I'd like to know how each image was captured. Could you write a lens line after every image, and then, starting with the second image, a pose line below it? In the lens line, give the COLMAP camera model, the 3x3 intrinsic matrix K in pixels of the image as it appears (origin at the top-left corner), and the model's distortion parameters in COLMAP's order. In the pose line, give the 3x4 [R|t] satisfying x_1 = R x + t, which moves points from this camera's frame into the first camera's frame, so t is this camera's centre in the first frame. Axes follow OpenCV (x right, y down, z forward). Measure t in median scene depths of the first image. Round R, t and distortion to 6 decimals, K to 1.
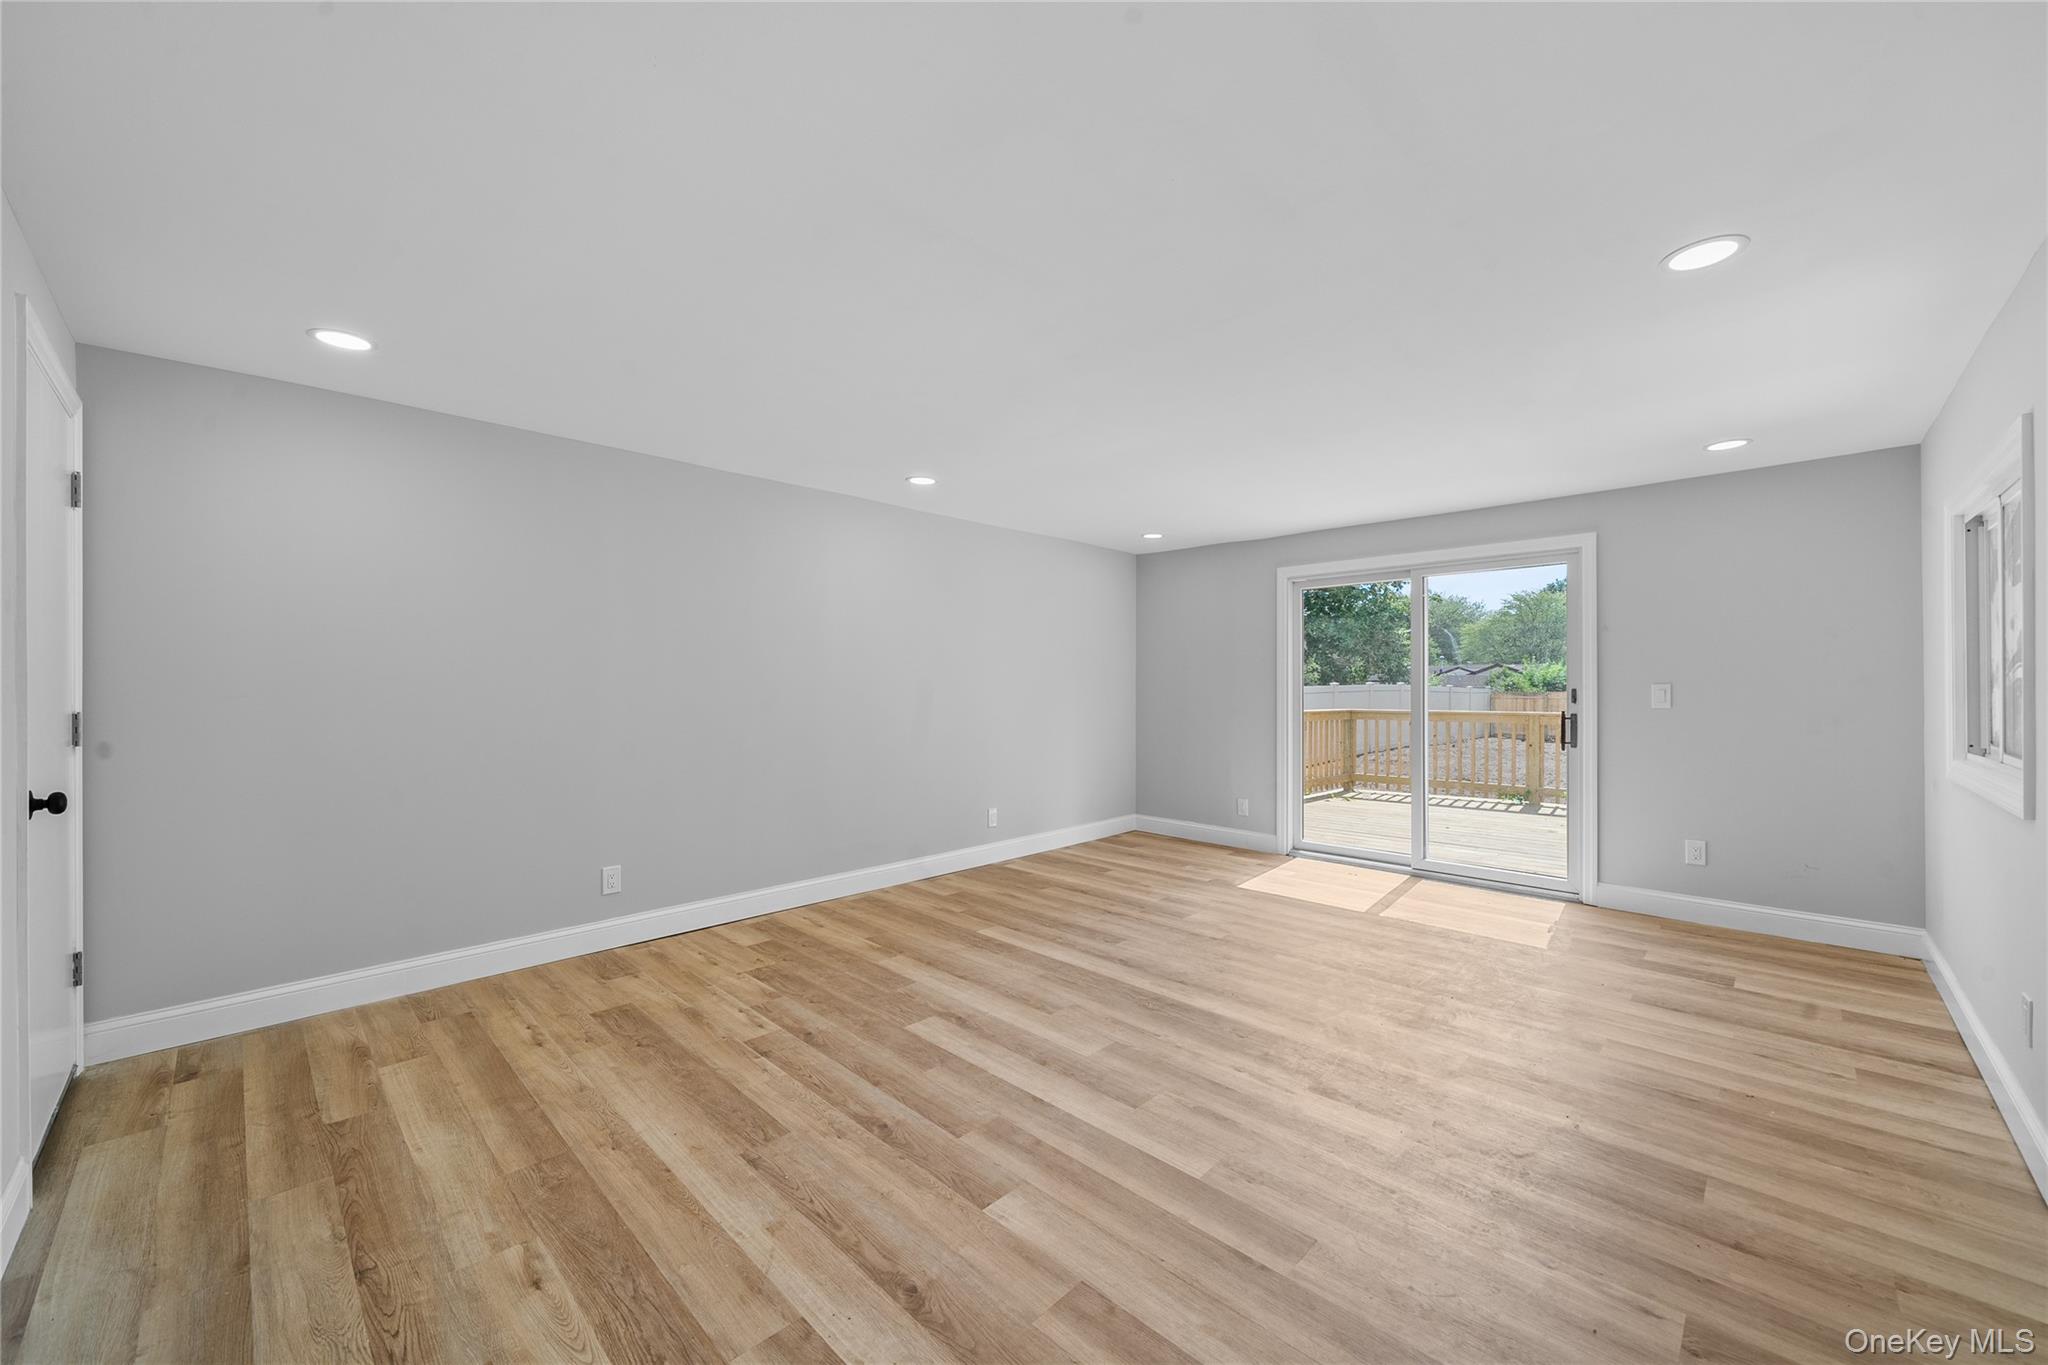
lens RADIAL K [[783.5, 0, 1018.8], [0, 783.5, 680.7], [0, 0, 1]] dist [-0.005474, -0.000191]
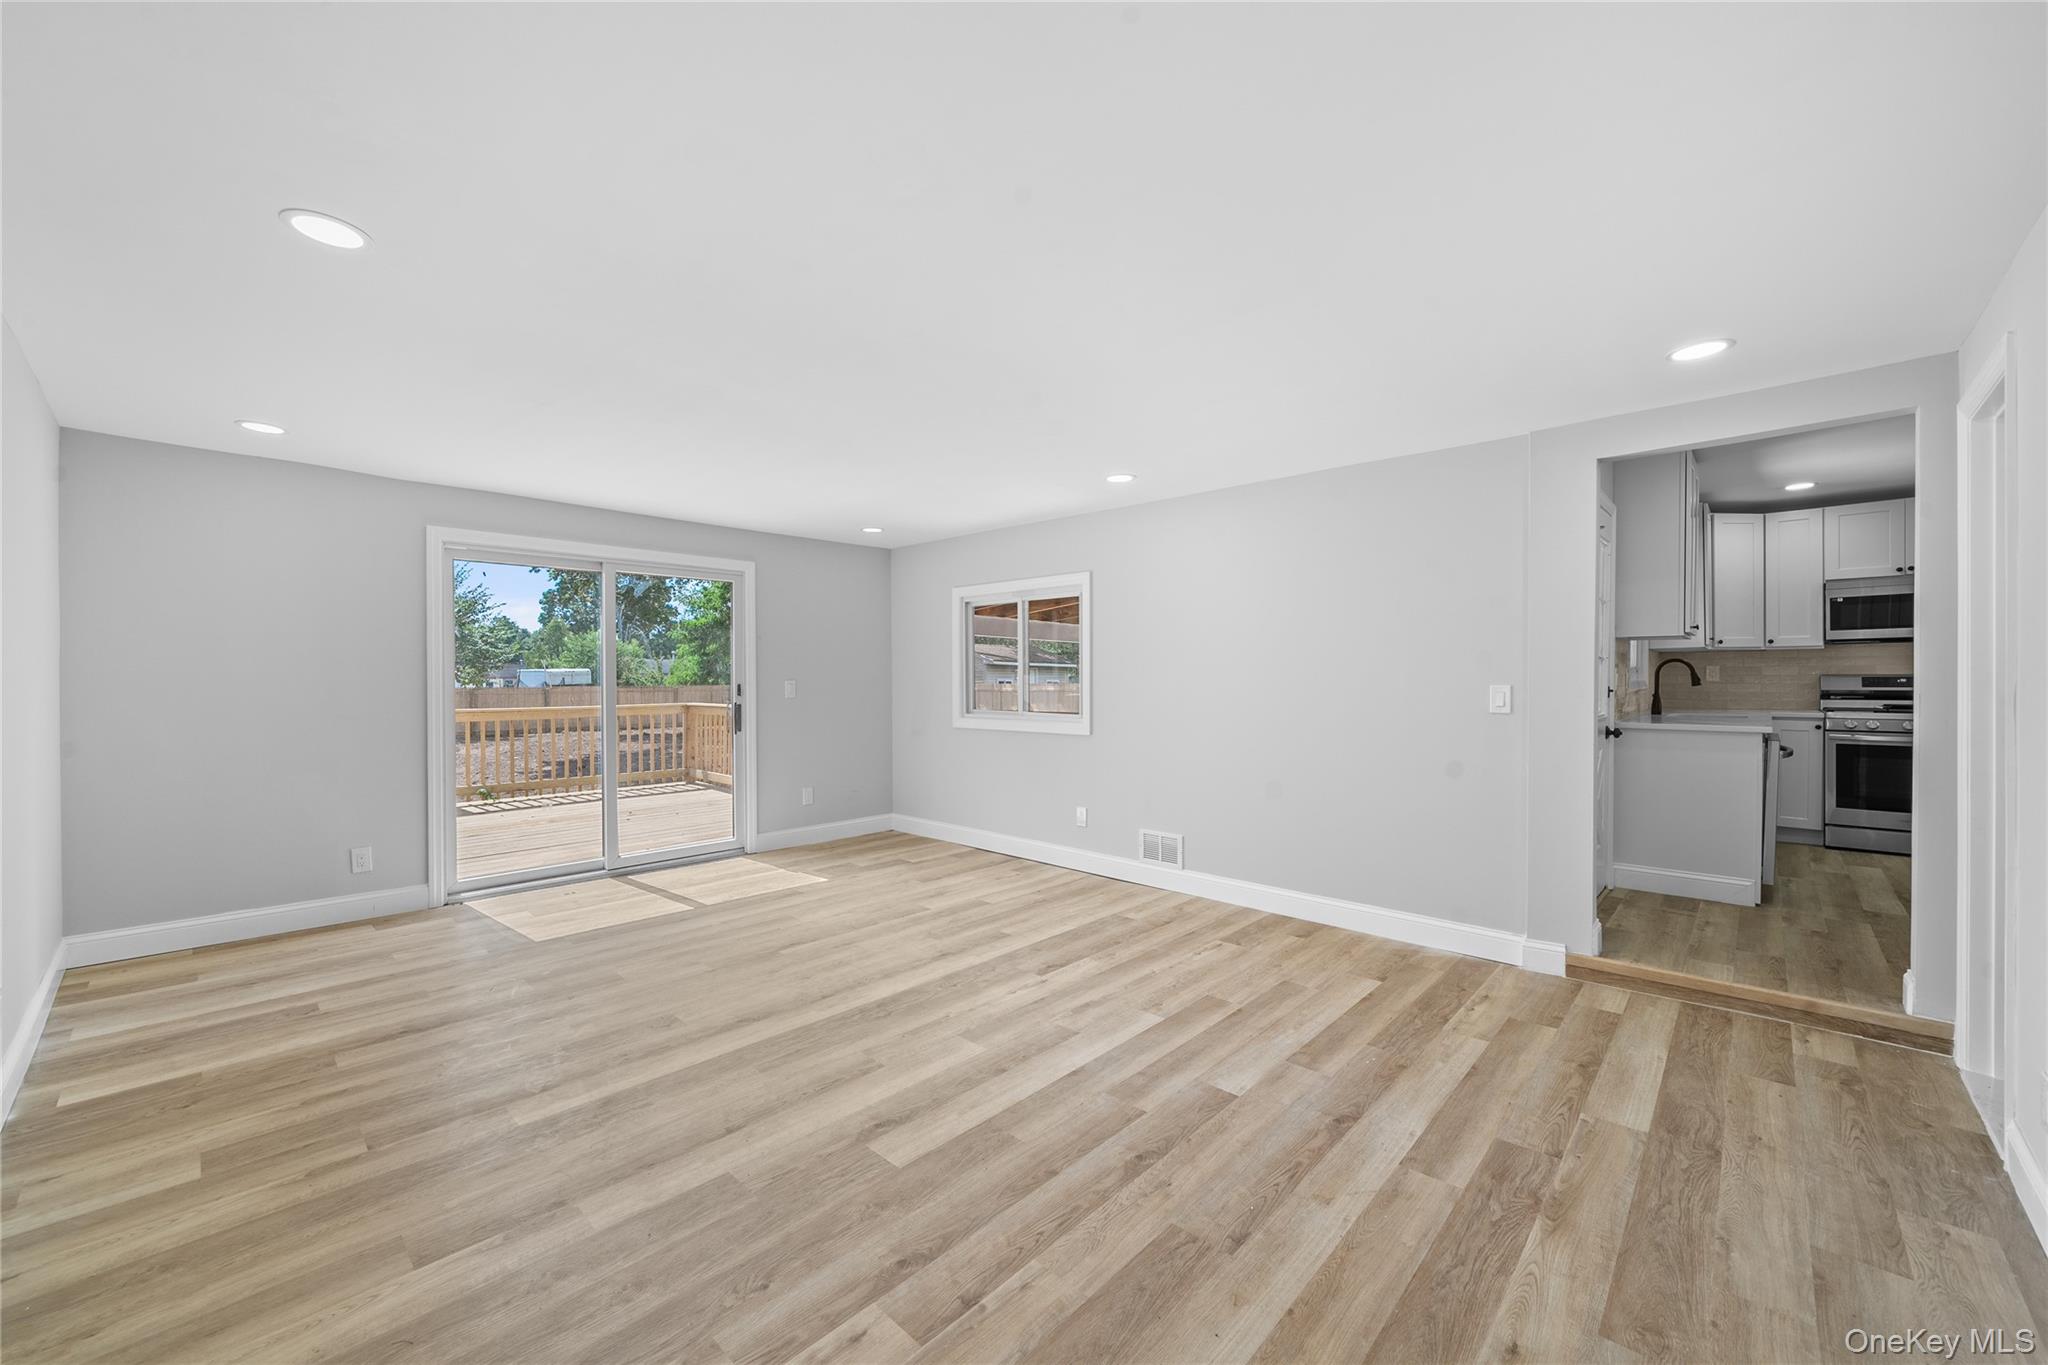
lens RADIAL K [[783.5, 0, 1018.8], [0, 783.5, 680.7], [0, 0, 1]] dist [-0.005474, -0.000191]
pose [[-0.018939, -0.002887, 0.999816, -0.864973], [-0.003324, 0.999990, 0.002824, -0.001285], [-0.999815, -0.003270, -0.018948, 0.913527]]
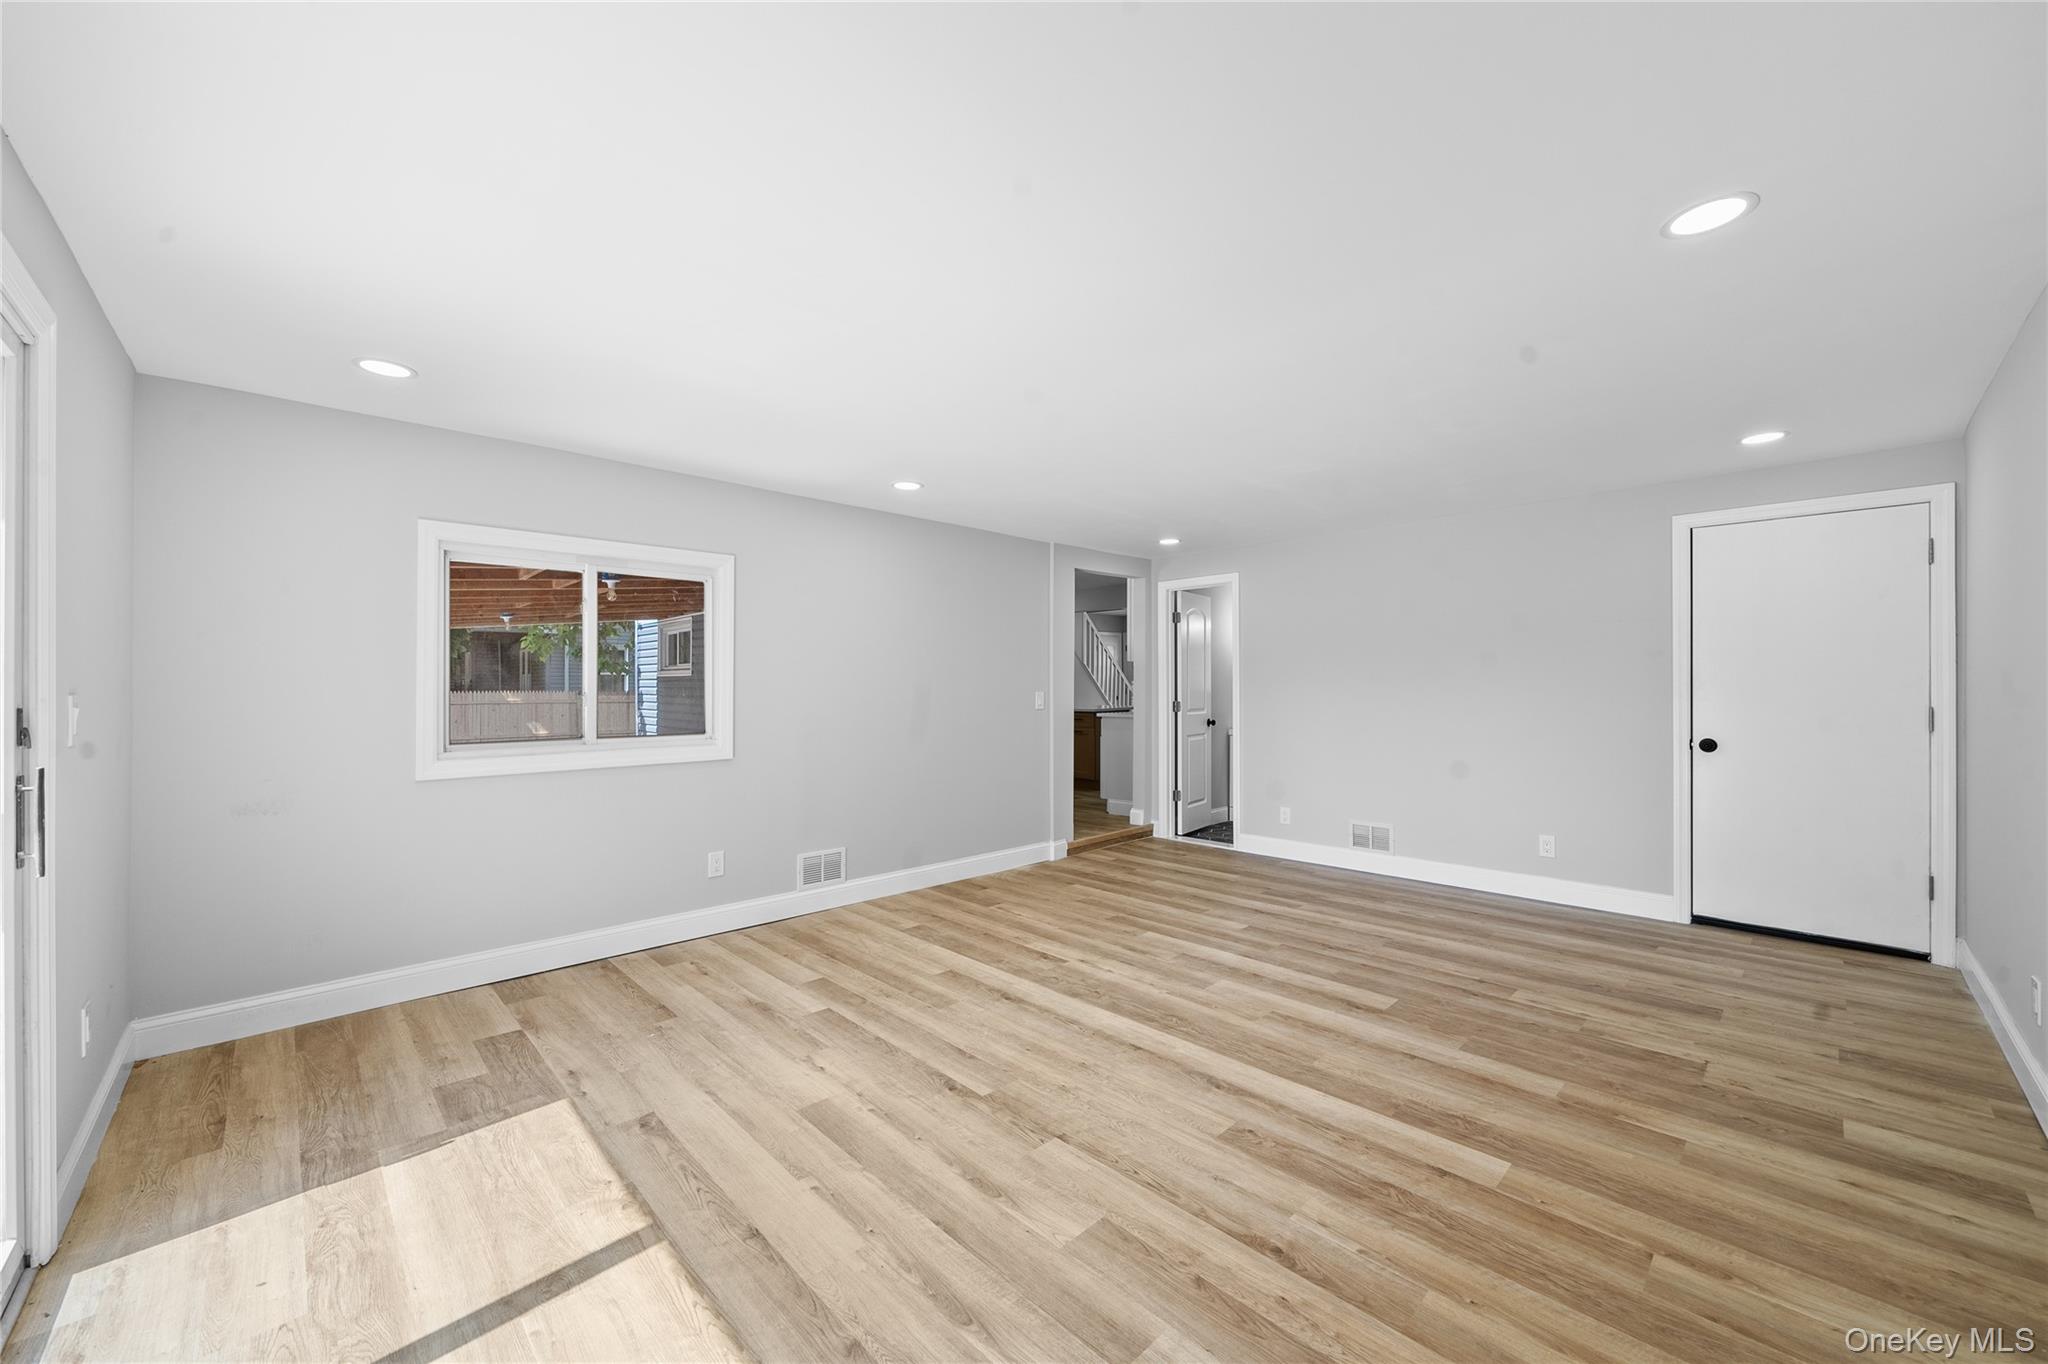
lens RADIAL K [[783.5, 0, 1018.8], [0, 783.5, 680.2], [0, 0, 1]] dist [-0.005474, -0.000191]
pose [[-0.999686, 0.002668, 0.024928, 0.363791], [0.002346, 0.999913, -0.012944, 0.005095], [-0.024960, -0.012882, -0.999605, 2.141732]]
